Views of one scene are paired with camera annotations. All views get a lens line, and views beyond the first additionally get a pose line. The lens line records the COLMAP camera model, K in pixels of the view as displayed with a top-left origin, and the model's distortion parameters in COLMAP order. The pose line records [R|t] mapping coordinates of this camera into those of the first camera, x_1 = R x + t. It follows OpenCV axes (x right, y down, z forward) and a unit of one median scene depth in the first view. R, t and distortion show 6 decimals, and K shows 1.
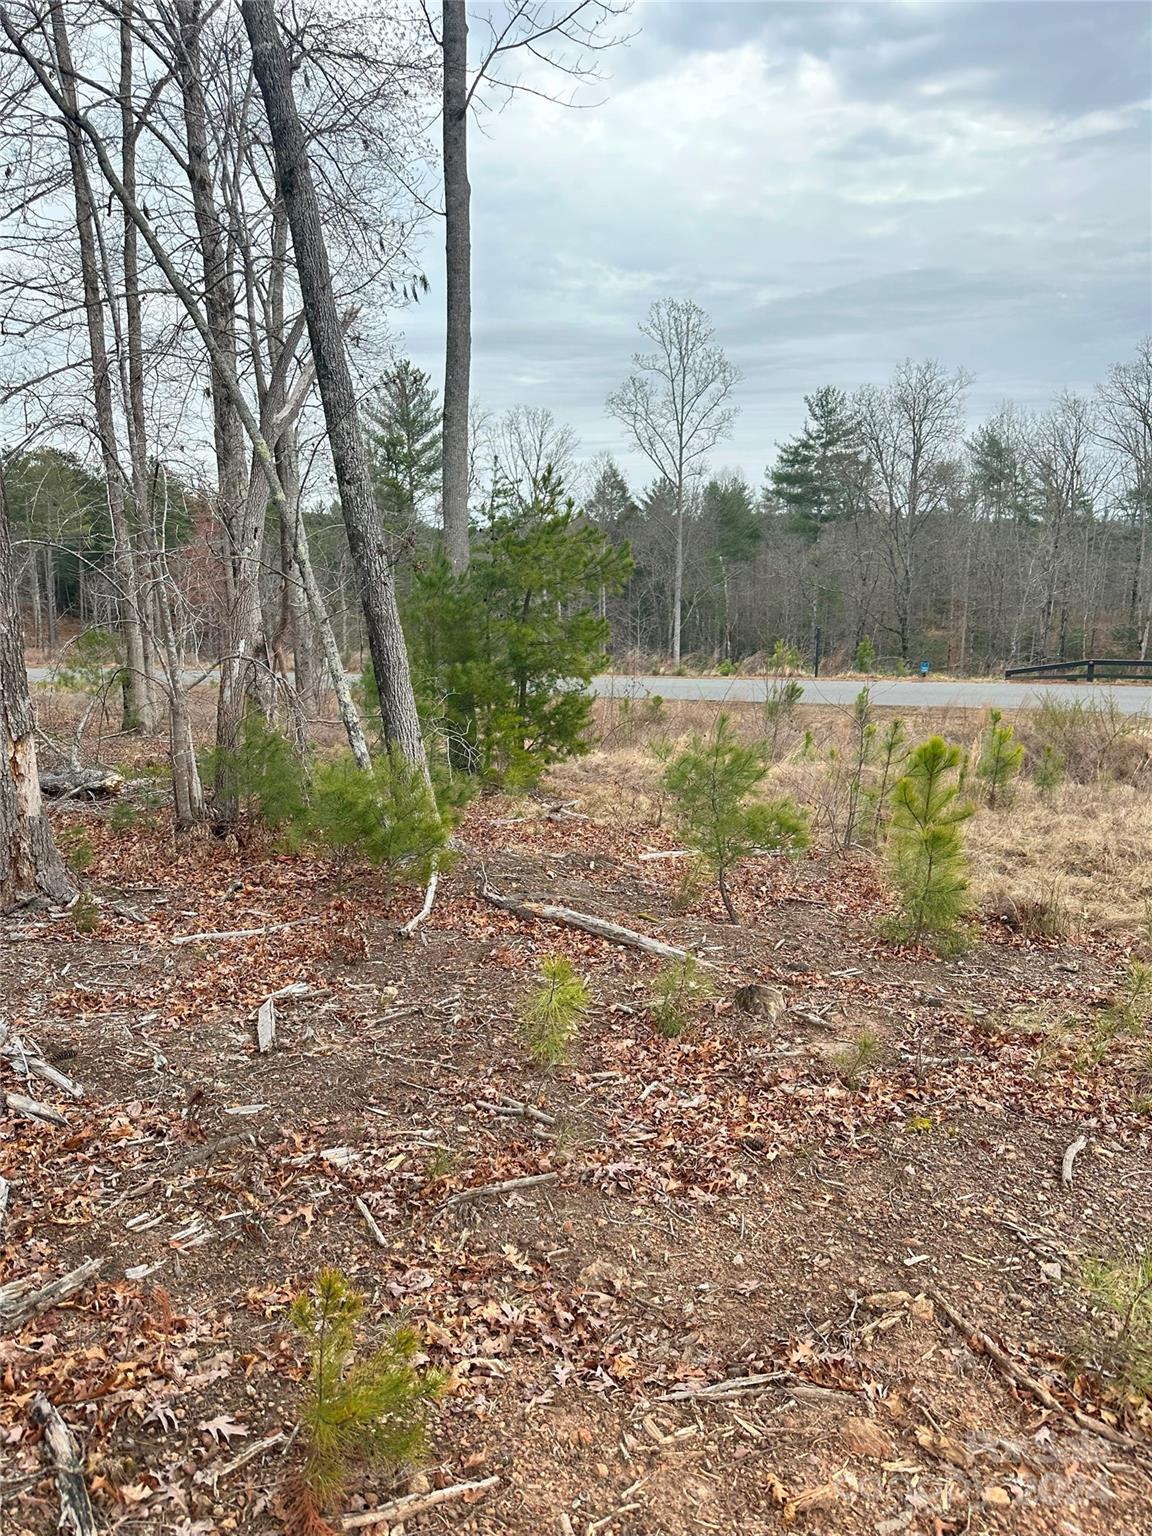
lens RADIAL K [[1085.0, 0, 607.0], [0, 1085.0, 767.7], [0, 0, 1]] dist [0.113232, -0.121074]
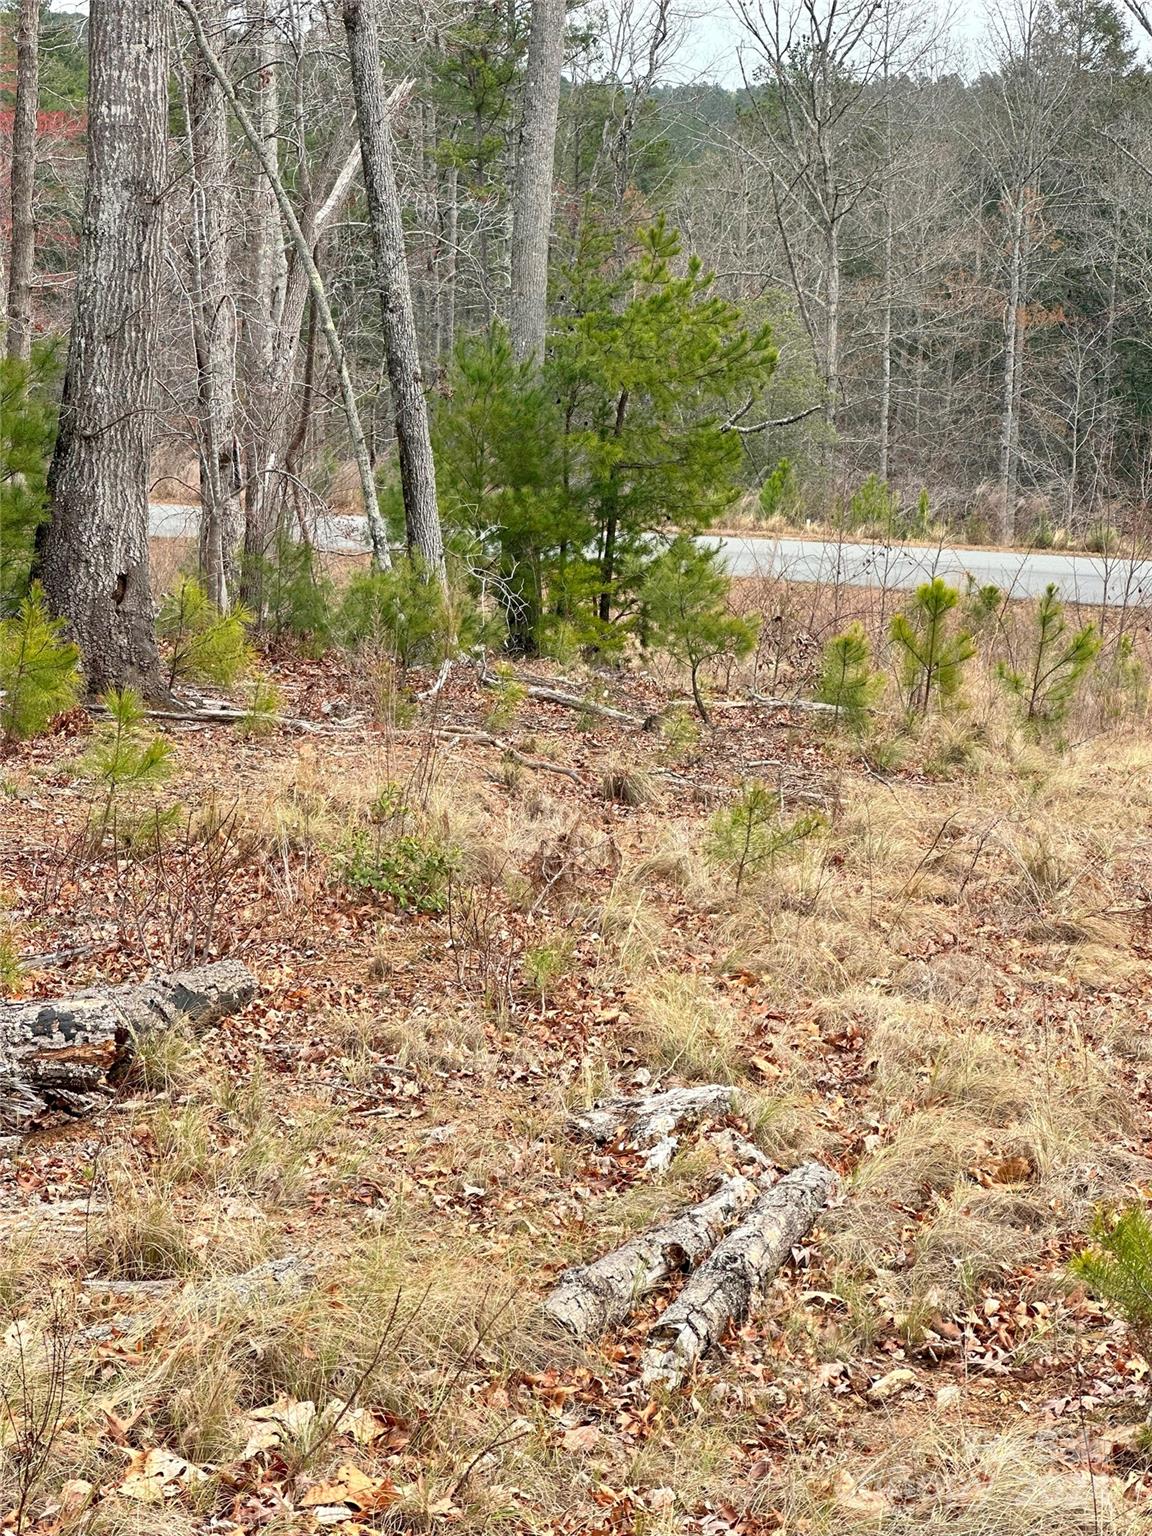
lens RADIAL K [[3447.8, 0, 576.0], [0, 3447.8, 768.0], [0, 0, 1]] dist [-0.302256, 0.024659]
pose [[0.987474, 0.055615, -0.147655, 0.447543], [-0.058880, 0.998106, -0.017833, 0.224792], [0.146383, 0.026304, 0.988878, -2.204629]]
